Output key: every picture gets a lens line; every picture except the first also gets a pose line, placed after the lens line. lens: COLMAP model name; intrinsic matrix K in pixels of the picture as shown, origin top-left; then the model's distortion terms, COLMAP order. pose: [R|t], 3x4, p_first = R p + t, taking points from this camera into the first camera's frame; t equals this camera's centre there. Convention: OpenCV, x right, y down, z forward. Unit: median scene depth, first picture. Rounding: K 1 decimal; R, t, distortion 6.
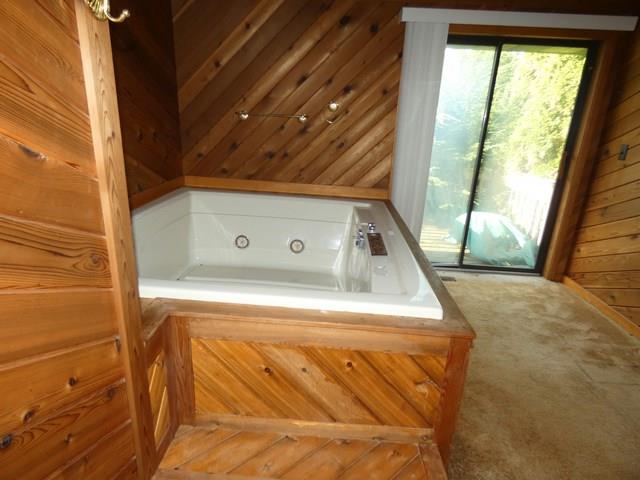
lens RADIAL K [[381.3, 0, 320.9], [0, 381.3, 240.6], [0, 0, 1]] dist [-0.004242, -0.008585]
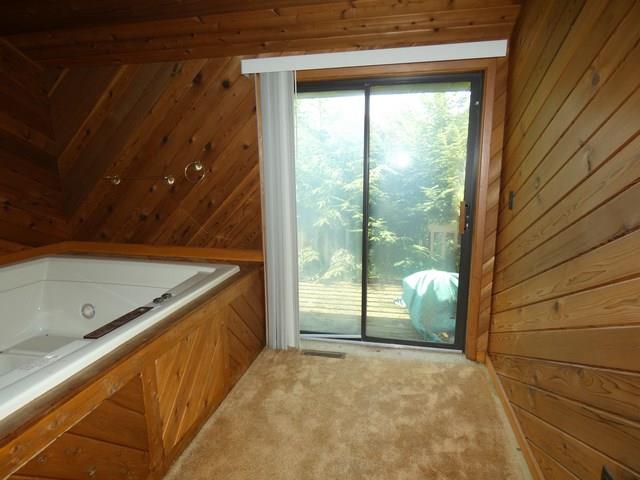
lens RADIAL K [[381.3, 0, 318.9], [0, 381.3, 241.7], [0, 0, 1]] dist [-0.004242, -0.008585]
pose [[0.983028, -0.021248, -0.182219, 0.502699], [-0.001748, 0.992140, -0.125117, -0.046935], [0.183445, 0.123312, 0.975265, 0.150803]]
